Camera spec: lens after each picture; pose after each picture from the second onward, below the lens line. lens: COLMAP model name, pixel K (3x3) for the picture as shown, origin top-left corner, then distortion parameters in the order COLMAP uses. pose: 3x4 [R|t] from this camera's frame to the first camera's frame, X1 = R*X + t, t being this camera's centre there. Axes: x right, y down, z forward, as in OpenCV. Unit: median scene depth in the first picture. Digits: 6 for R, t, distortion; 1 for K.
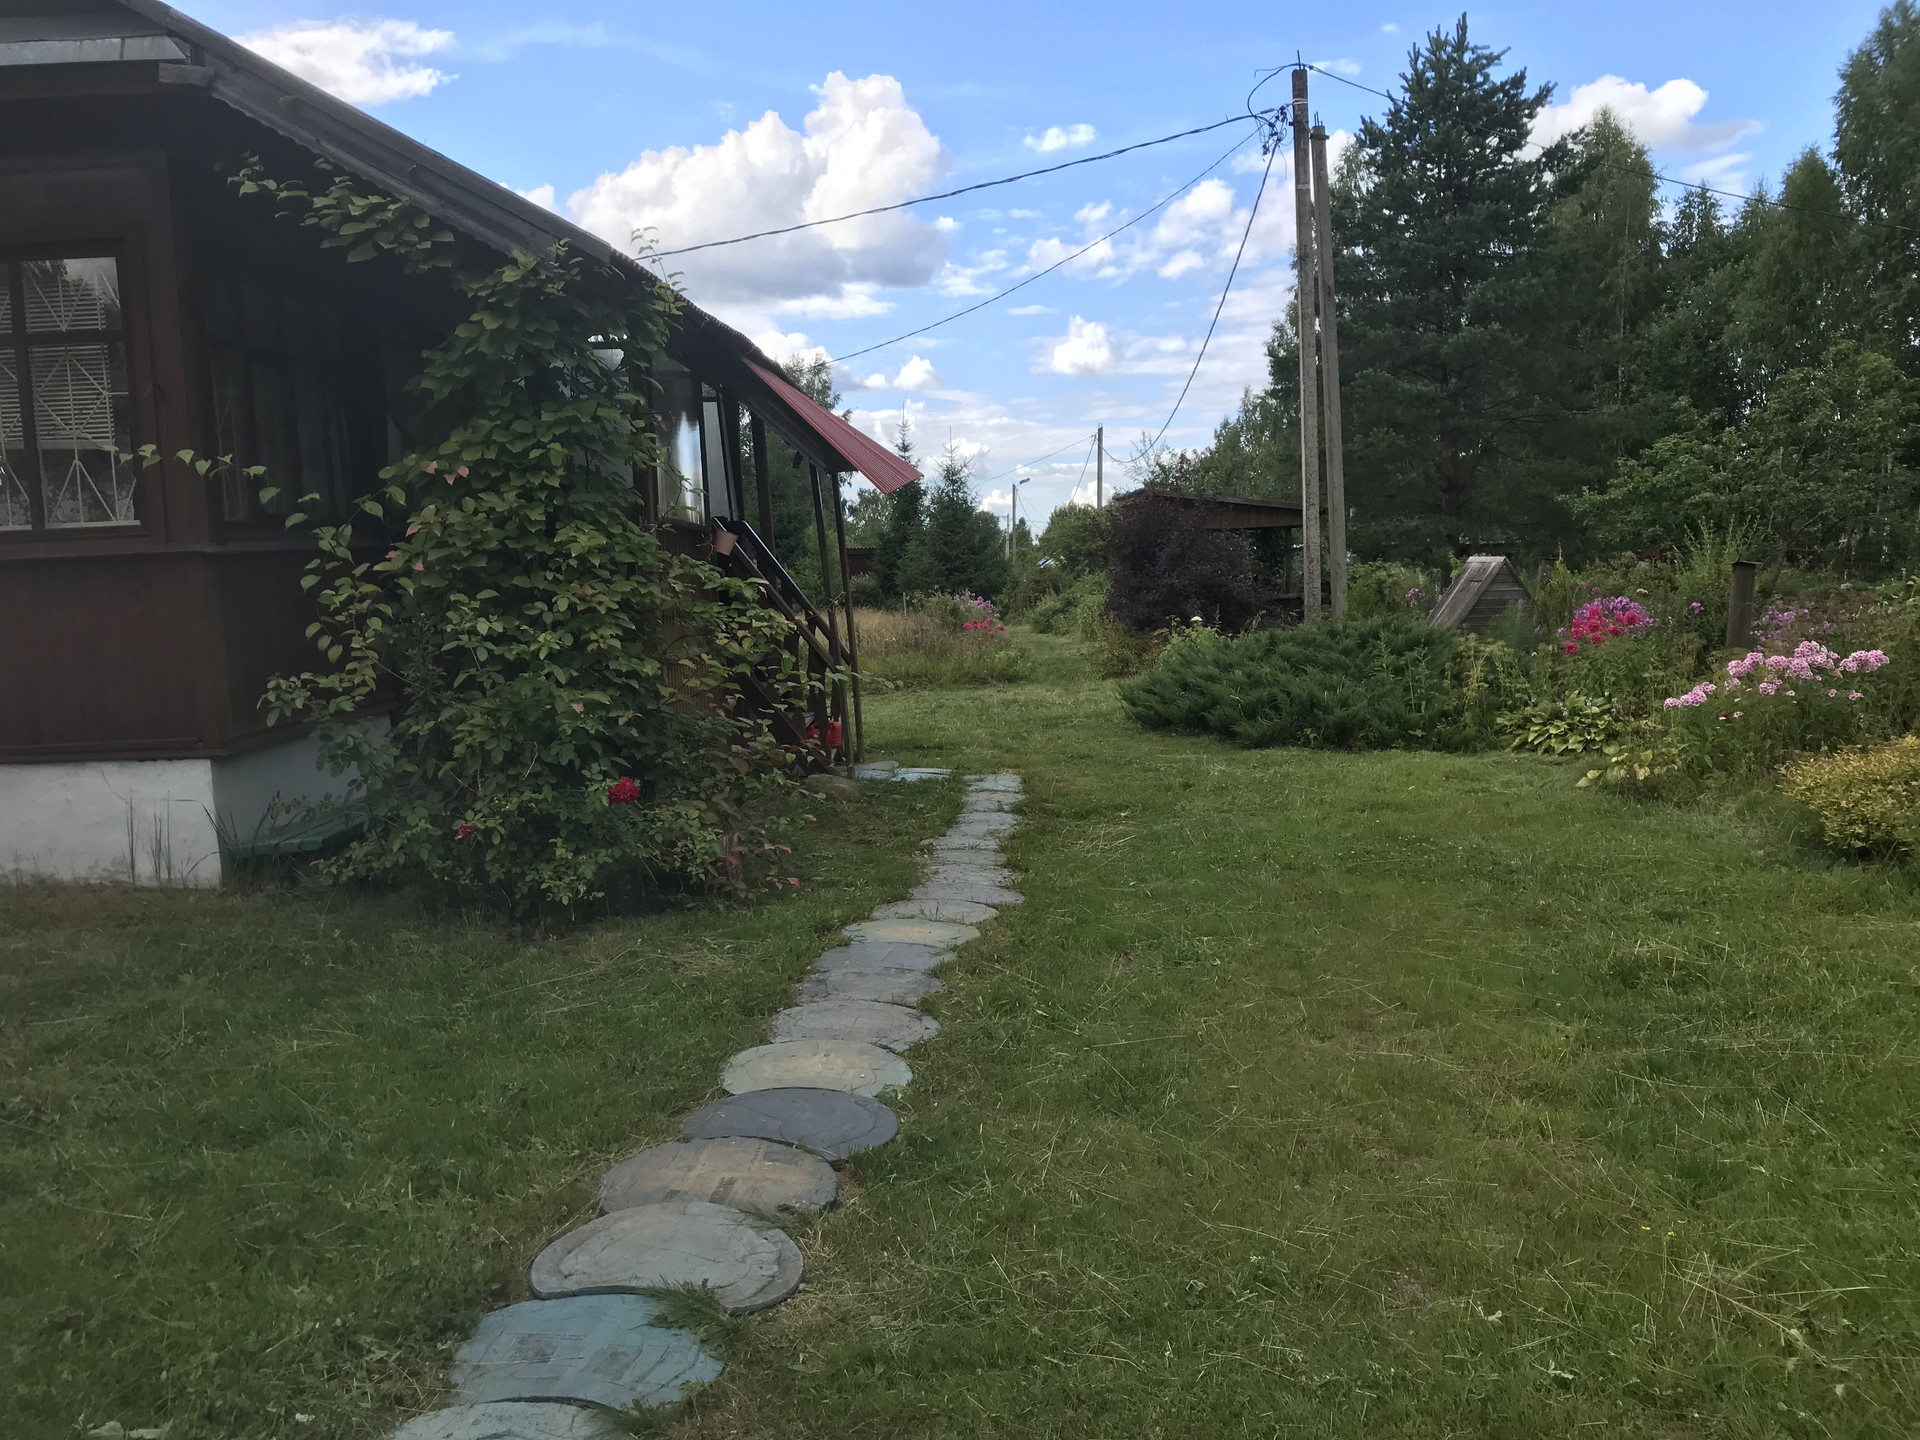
lens RADIAL K [[1561.0, 0, 954.8], [0, 1561.0, 713.5], [0, 0, 1]] dist [0.006080, 0.017138]
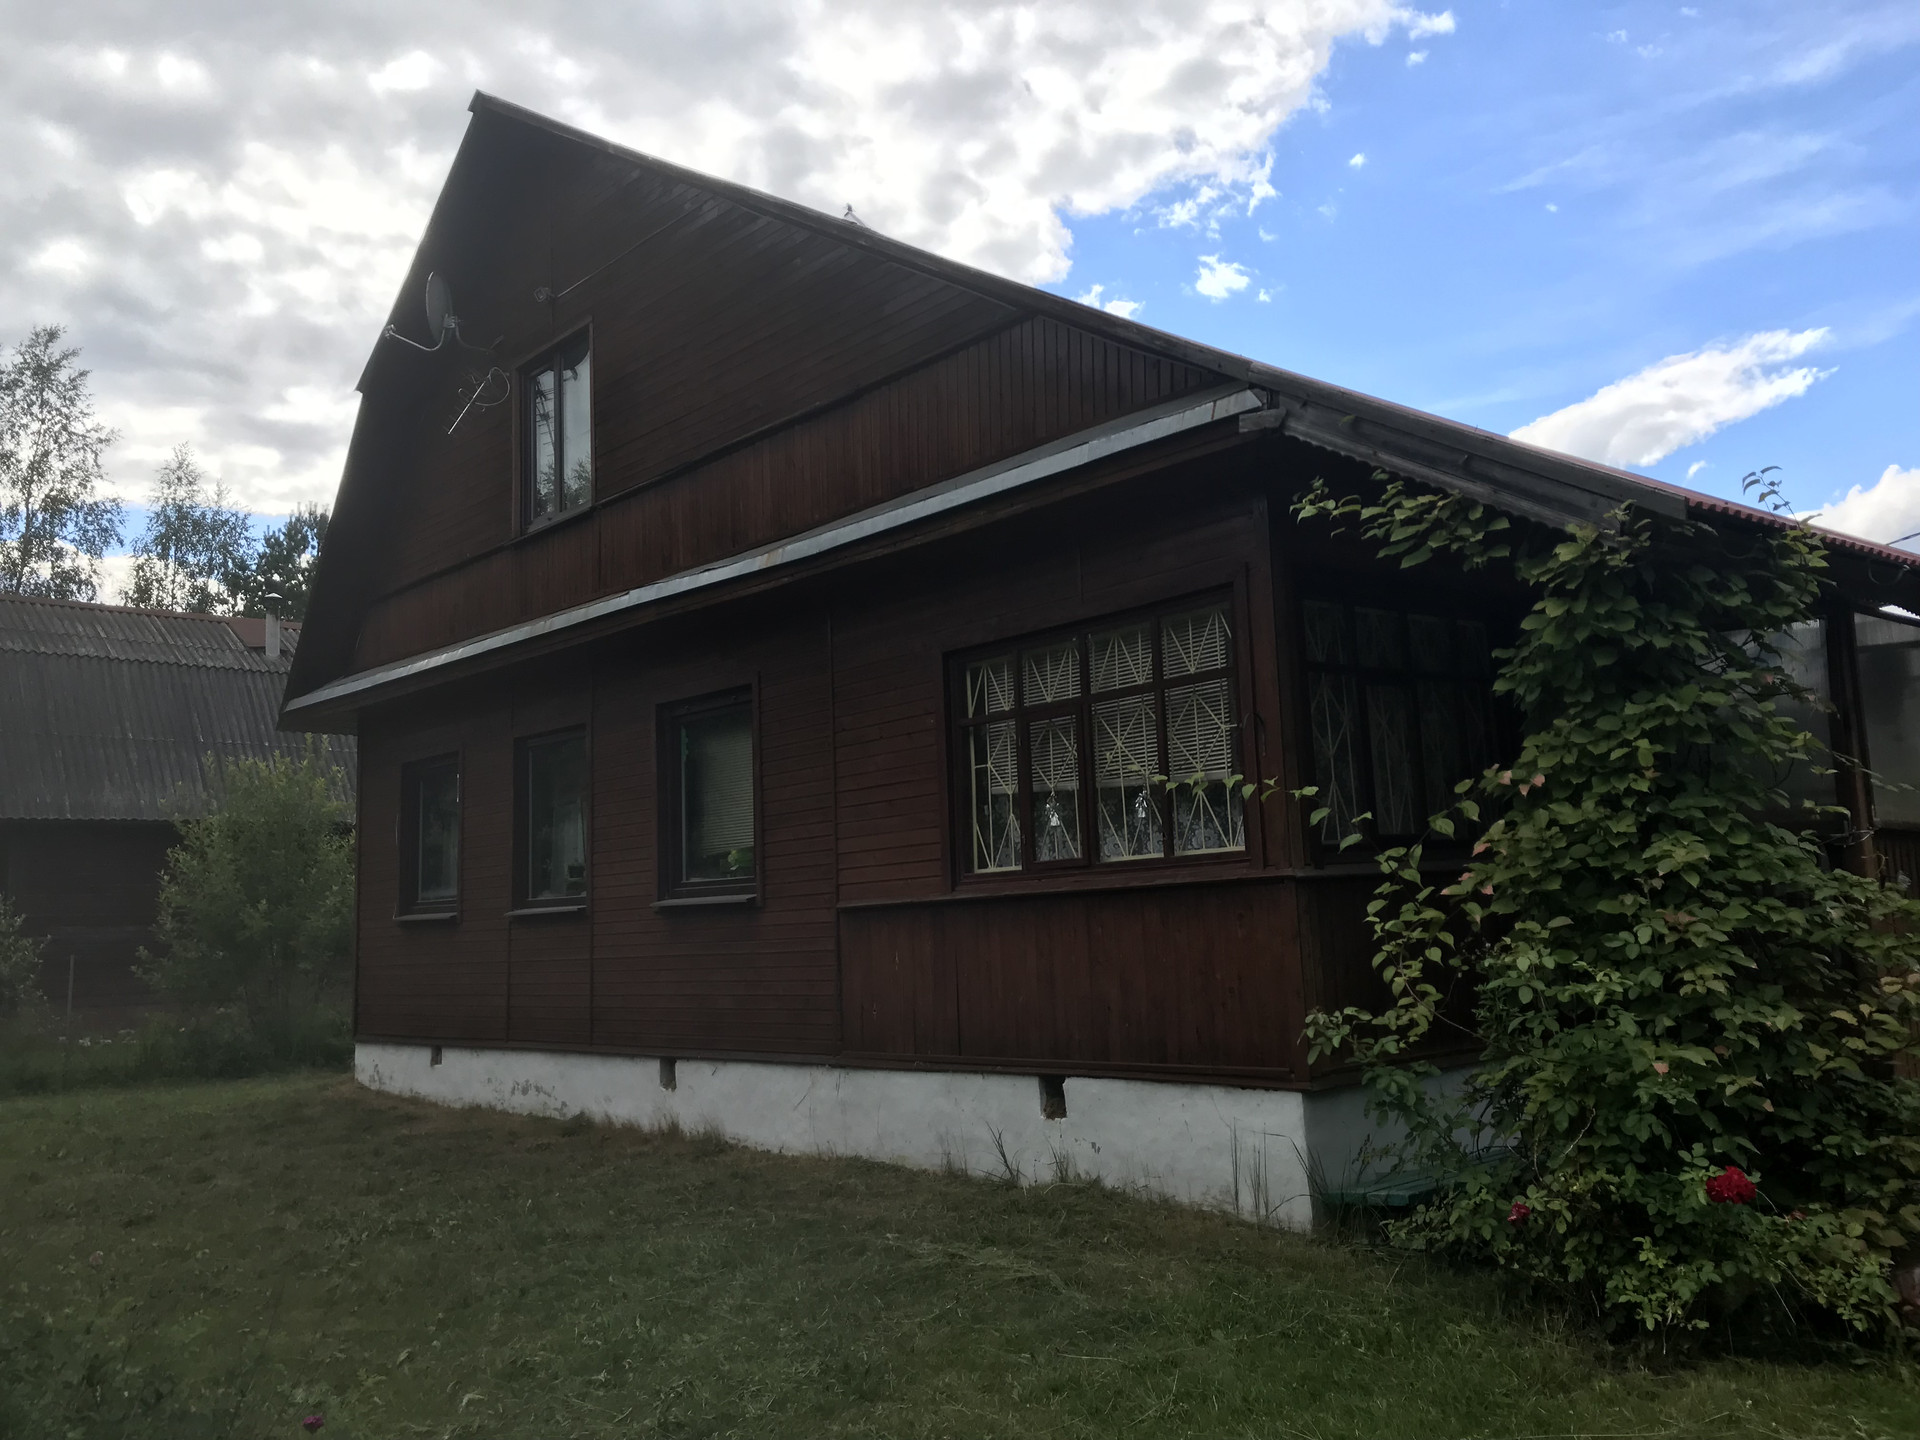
lens RADIAL K [[1561.0, 0, 954.8], [0, 1561.0, 713.5], [0, 0, 1]] dist [0.006080, 0.017138]
pose [[0.687365, -0.089815, -0.720738, 0.095133], [-0.057993, 0.982370, -0.177727, -0.017801], [0.723993, 0.163961, 0.670038, 0.177585]]
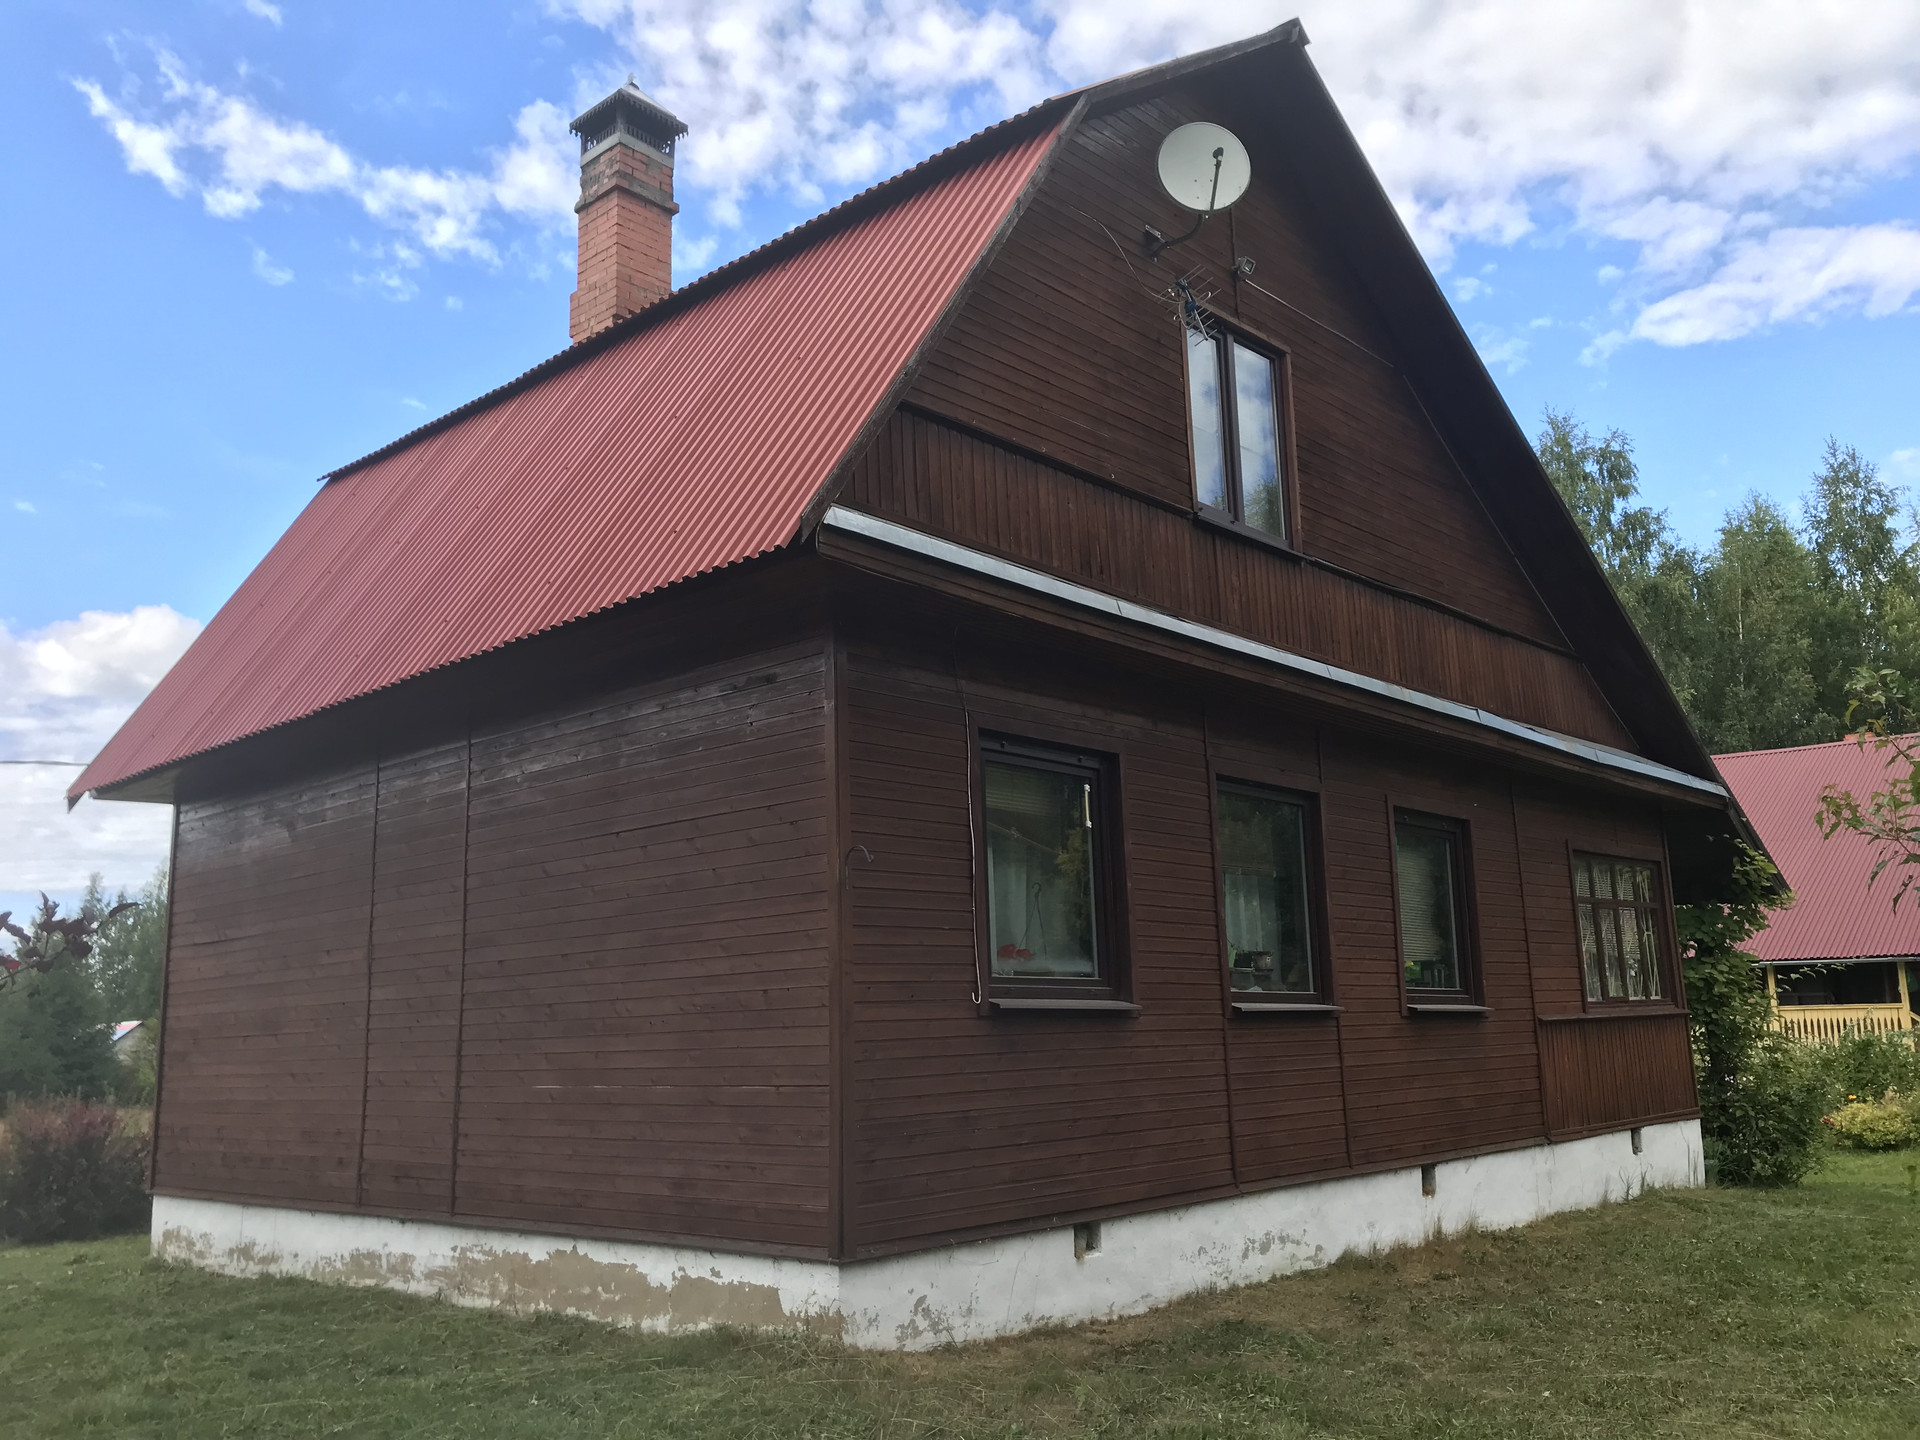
lens RADIAL K [[1561.0, 0, 954.8], [0, 1561.0, 713.5], [0, 0, 1]] dist [0.006080, 0.017138]
pose [[0.677821, 0.166284, 0.716176, -2.545073], [0.065372, 0.956600, -0.283978, 0.036674], [-0.732315, 0.239304, 0.637533, 0.305179]]
